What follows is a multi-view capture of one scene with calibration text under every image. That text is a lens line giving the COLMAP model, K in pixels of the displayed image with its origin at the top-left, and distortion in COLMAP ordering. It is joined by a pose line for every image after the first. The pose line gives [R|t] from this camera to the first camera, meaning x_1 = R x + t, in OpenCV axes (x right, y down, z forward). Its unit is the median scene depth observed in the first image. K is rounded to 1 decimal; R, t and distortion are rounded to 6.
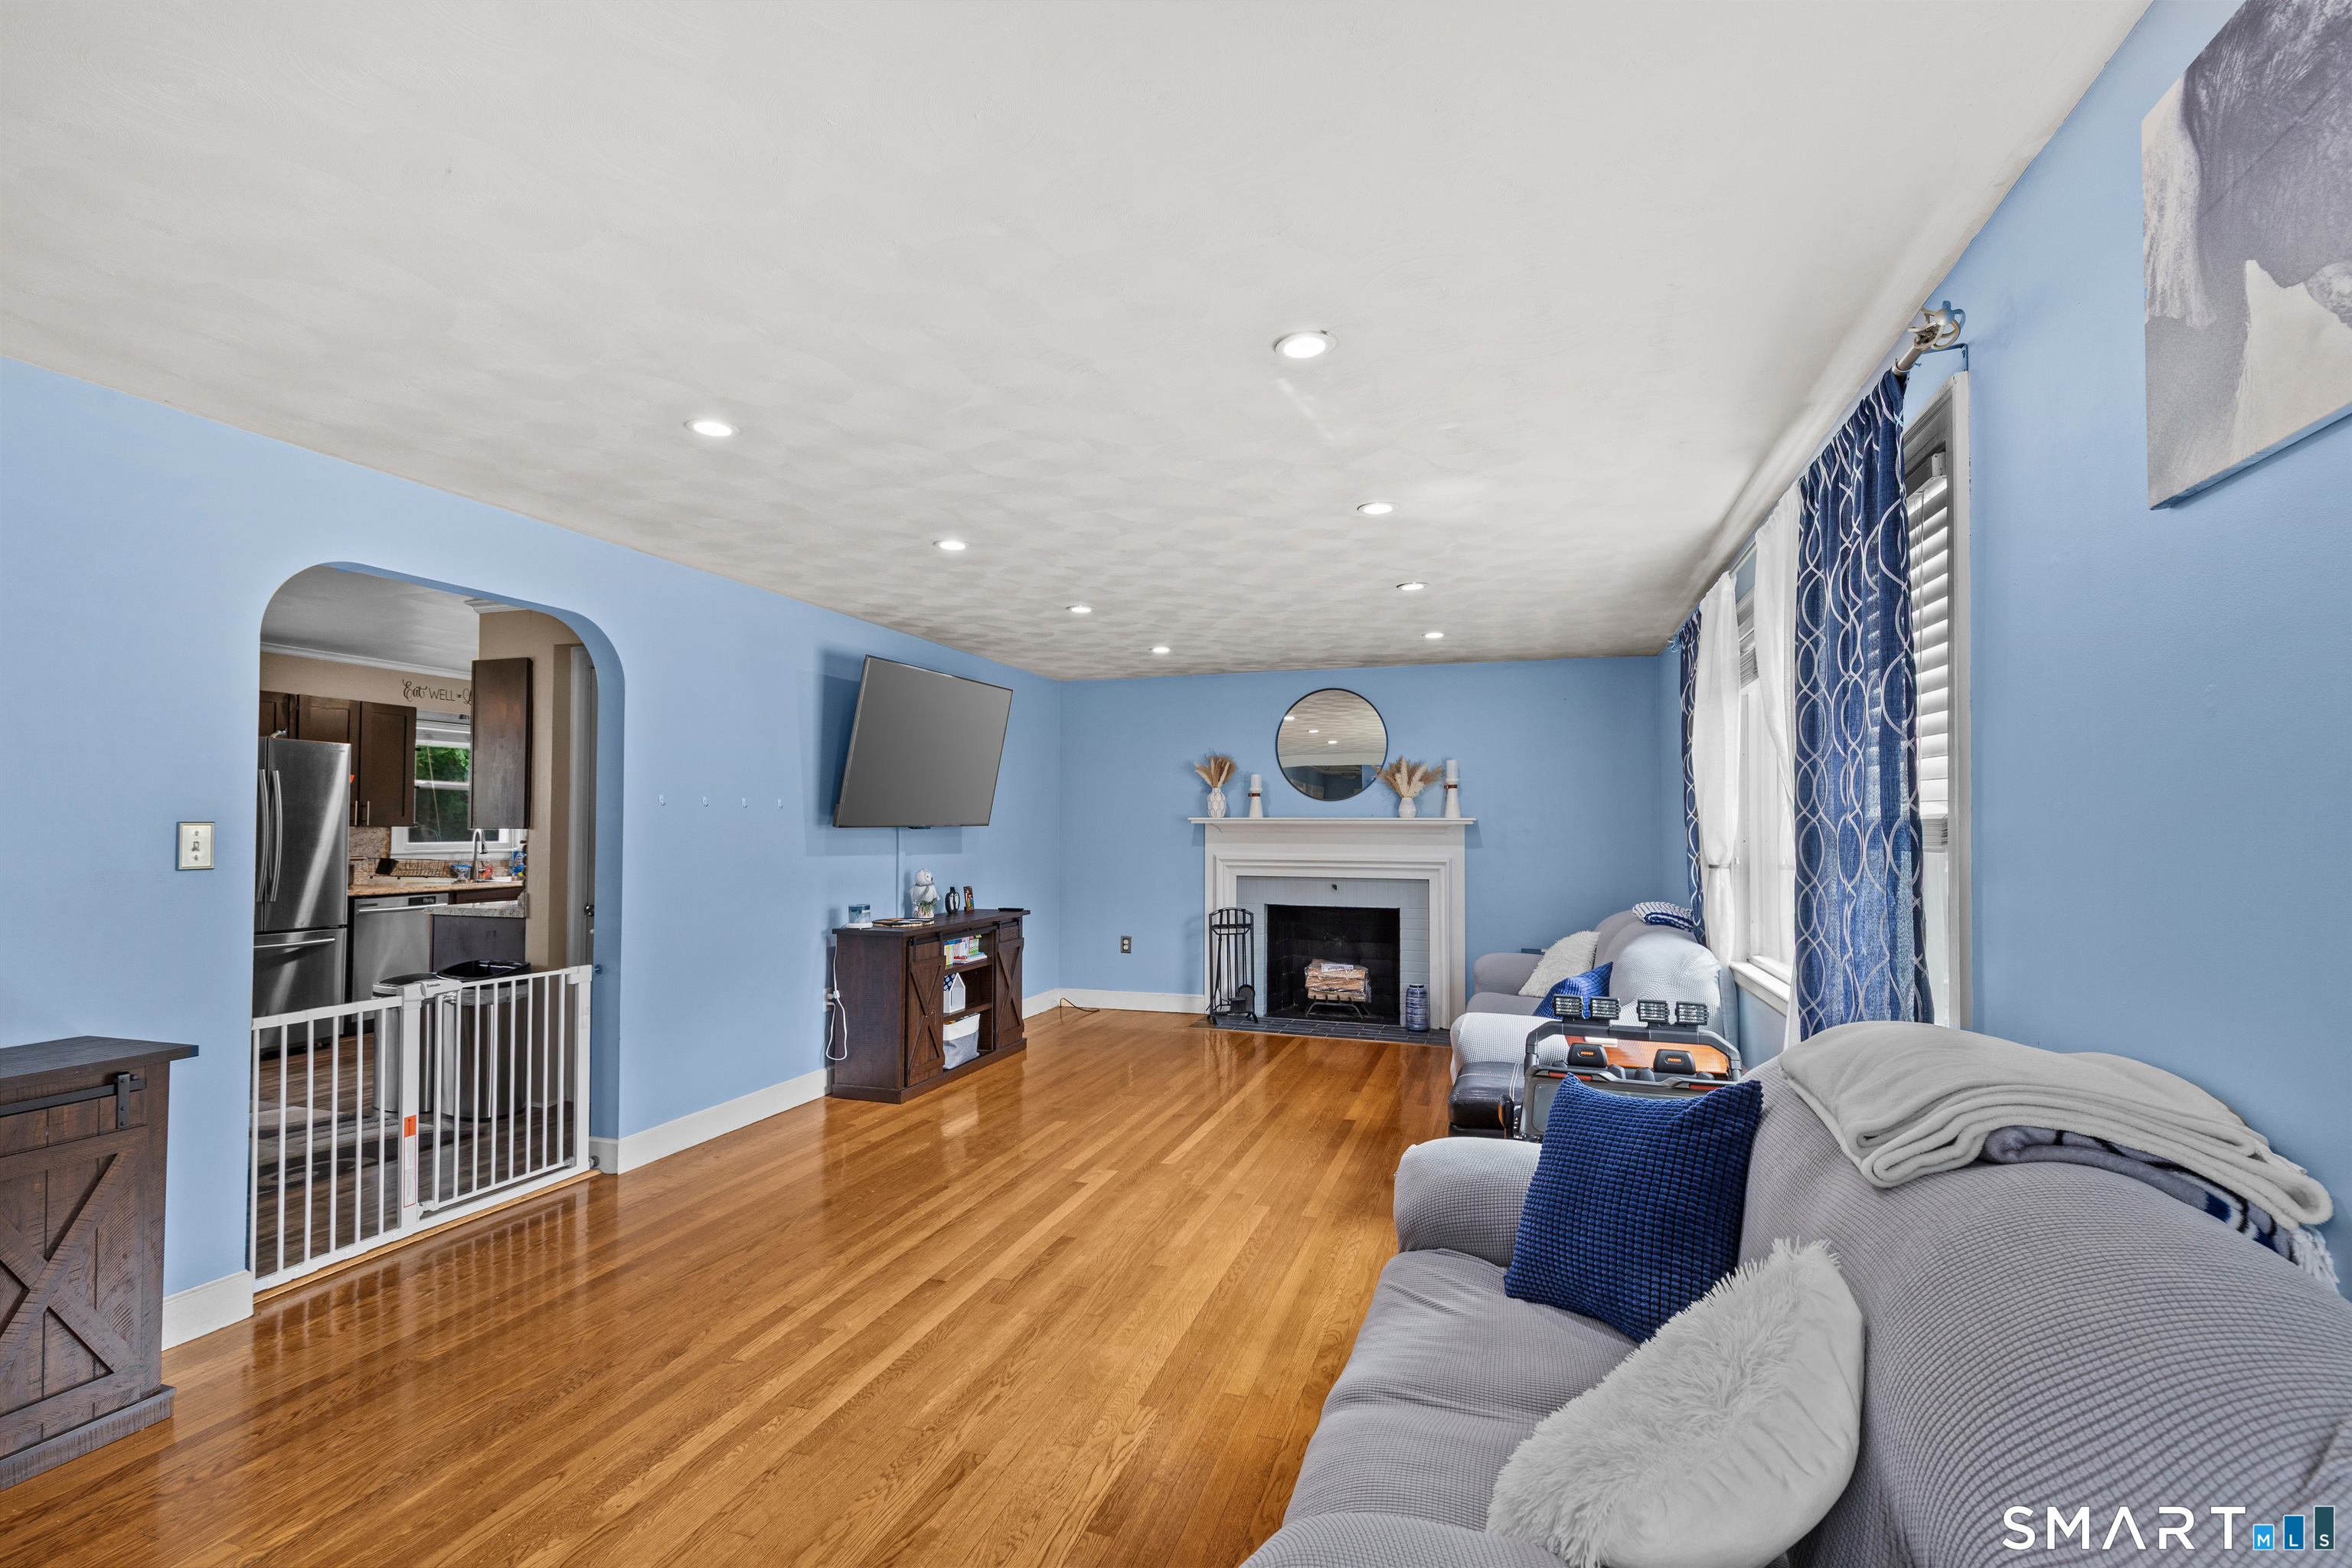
lens RADIAL K [[1088.6, 0, 1133.2], [0, 1088.6, 804.0], [0, 0, 1]] dist [0.006413, -0.000996]
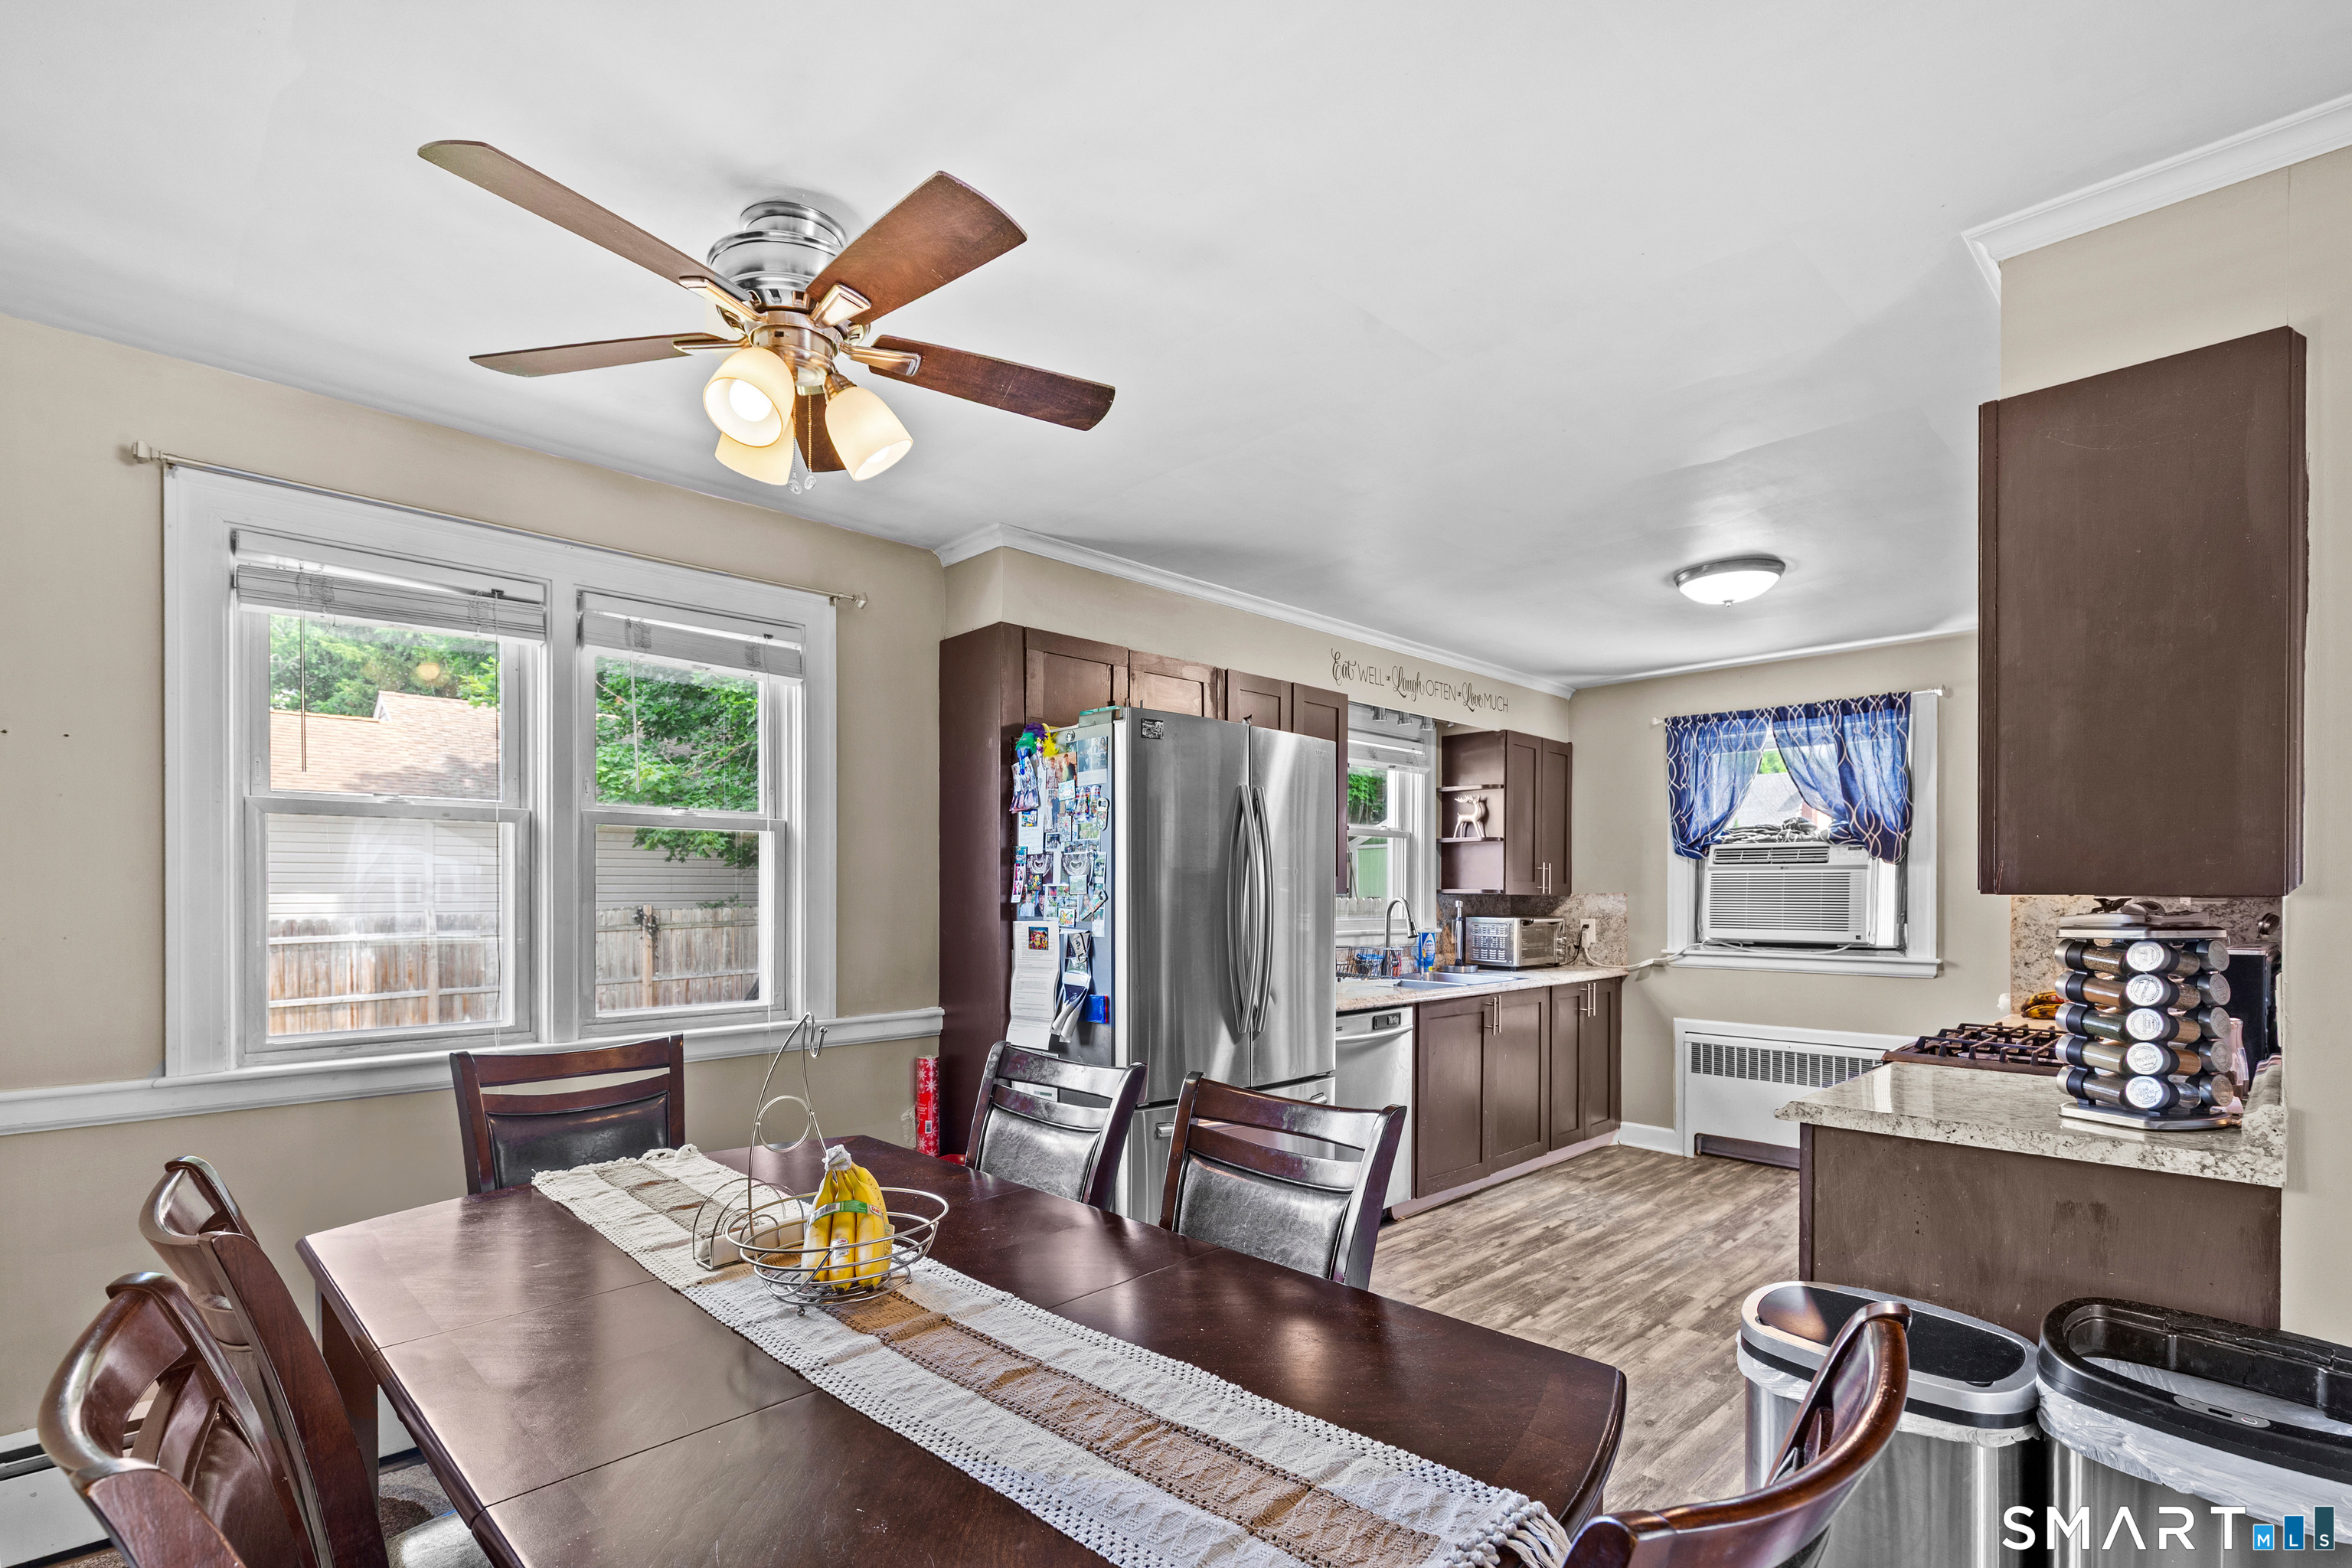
lens RADIAL K [[1088.6, 0, 1156.1], [0, 1088.6, 895.0], [0, 0, 1]] dist [0.006413, -0.000996]
pose [[0.899006, 0.001486, -0.437933, -0.615790], [0.007678, 0.999787, 0.019154, 0.011885], [0.437869, -0.020582, 0.898803, 0.518997]]
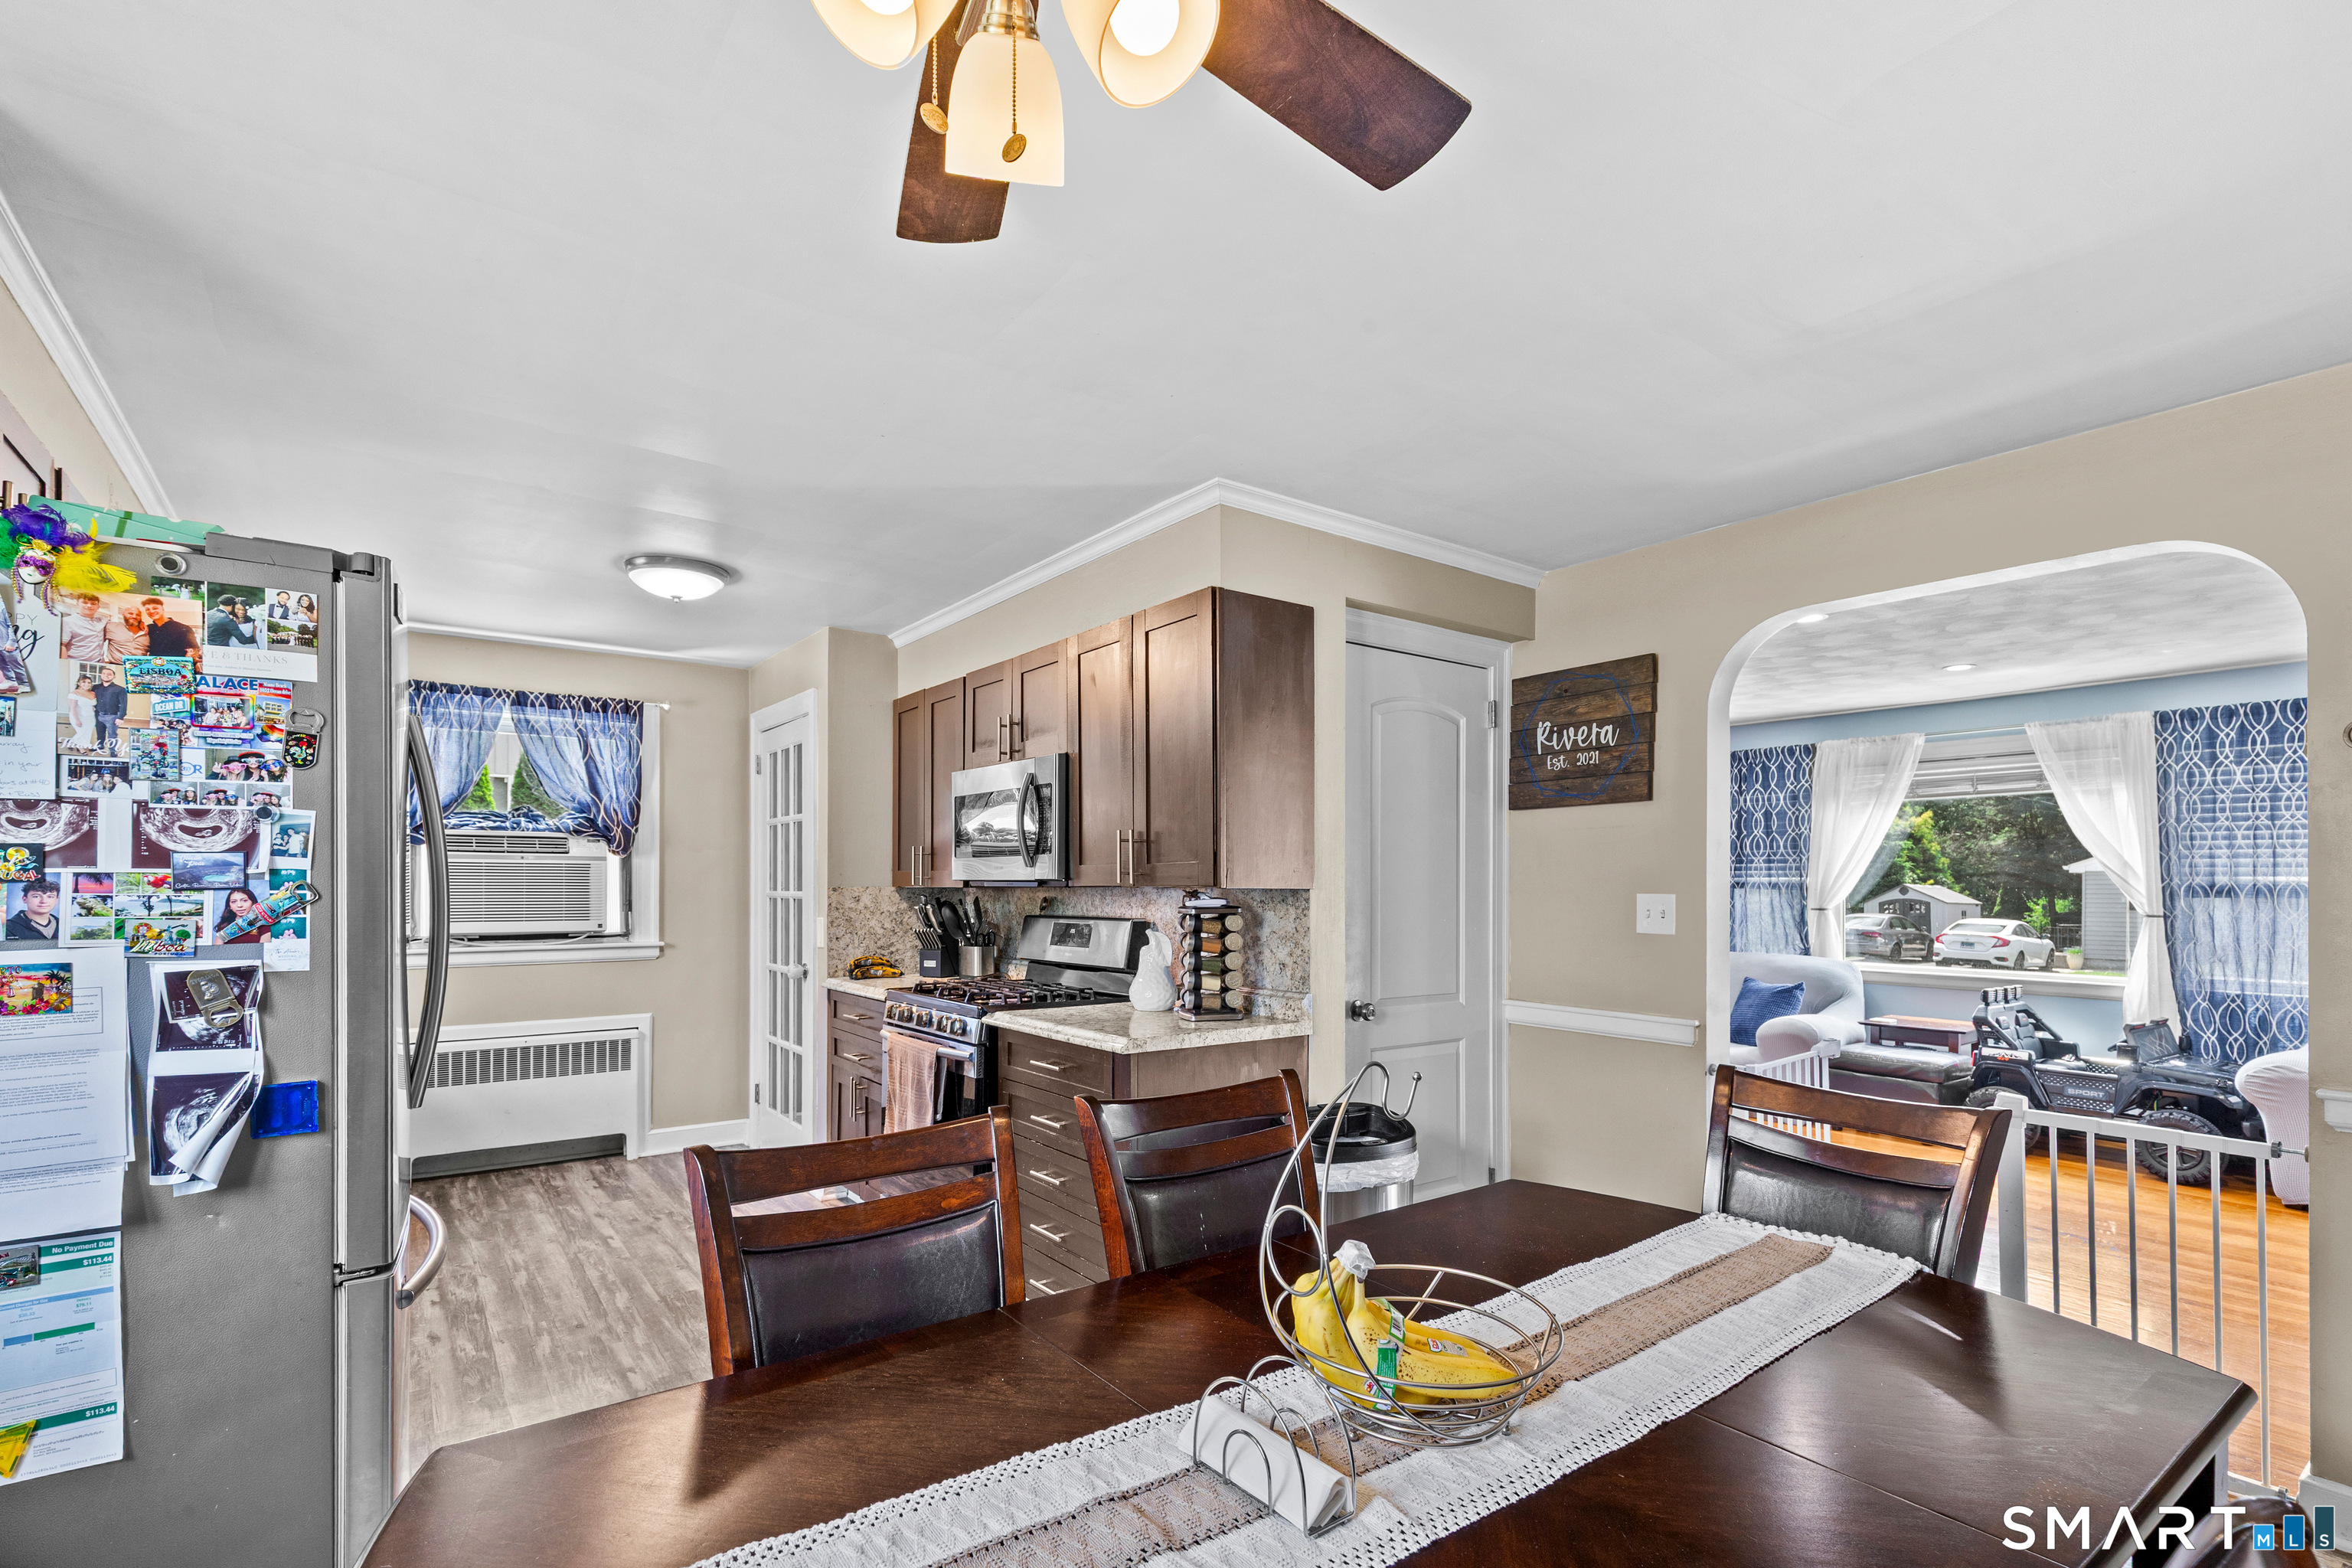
lens RADIAL K [[1088.6, 0, 1149.3], [0, 1088.6, 877.7], [0, 0, 1]] dist [0.006413, -0.000996]
pose [[0.570303, 0.005410, 0.821417, -0.959886], [-0.017903, 0.999823, 0.005845, 0.012739], [-0.821240, -0.018040, 0.570298, 0.640470]]
